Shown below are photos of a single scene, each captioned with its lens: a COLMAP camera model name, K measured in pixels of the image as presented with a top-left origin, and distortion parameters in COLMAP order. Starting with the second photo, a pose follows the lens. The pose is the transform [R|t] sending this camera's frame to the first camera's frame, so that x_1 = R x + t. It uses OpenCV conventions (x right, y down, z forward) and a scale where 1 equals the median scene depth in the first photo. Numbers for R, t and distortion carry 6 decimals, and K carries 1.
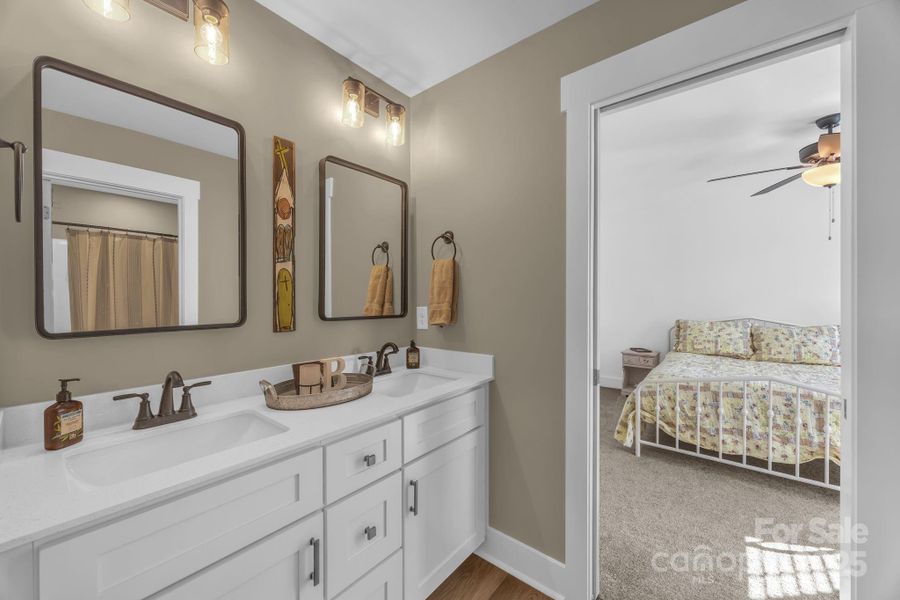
lens RADIAL K [[338.2, 0, 448.4], [0, 338.2, 300.4], [0, 0, 1]] dist [-0.001443, 0.000218]
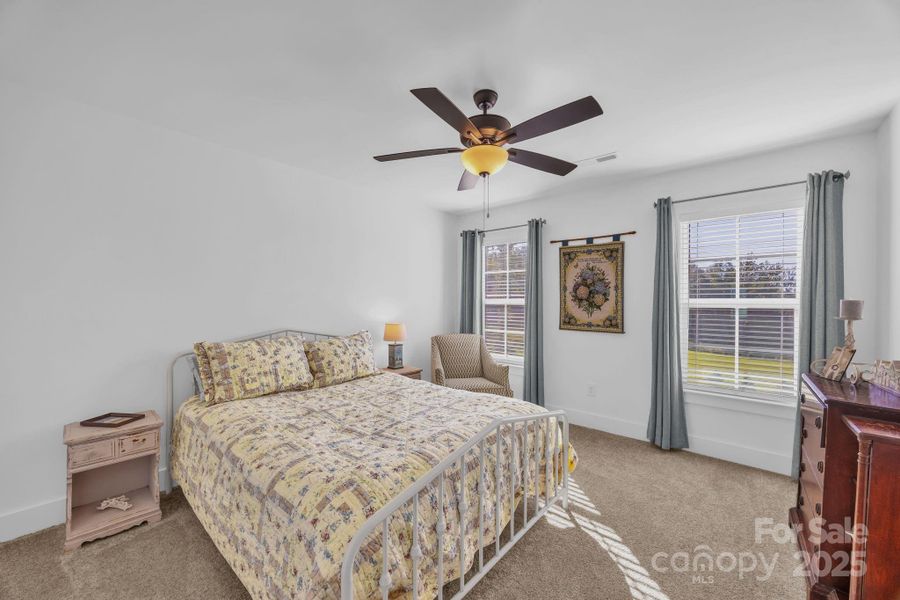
lens RADIAL K [[338.2, 0, 451.8], [0, 338.2, 303.8], [0, 0, 1]] dist [-0.001443, 0.000218]
pose [[0.001092, -0.006875, 0.999976, 0.155126], [-0.004641, 0.999966, 0.006880, -0.012365], [-0.999989, -0.004649, 0.001060, 0.672507]]
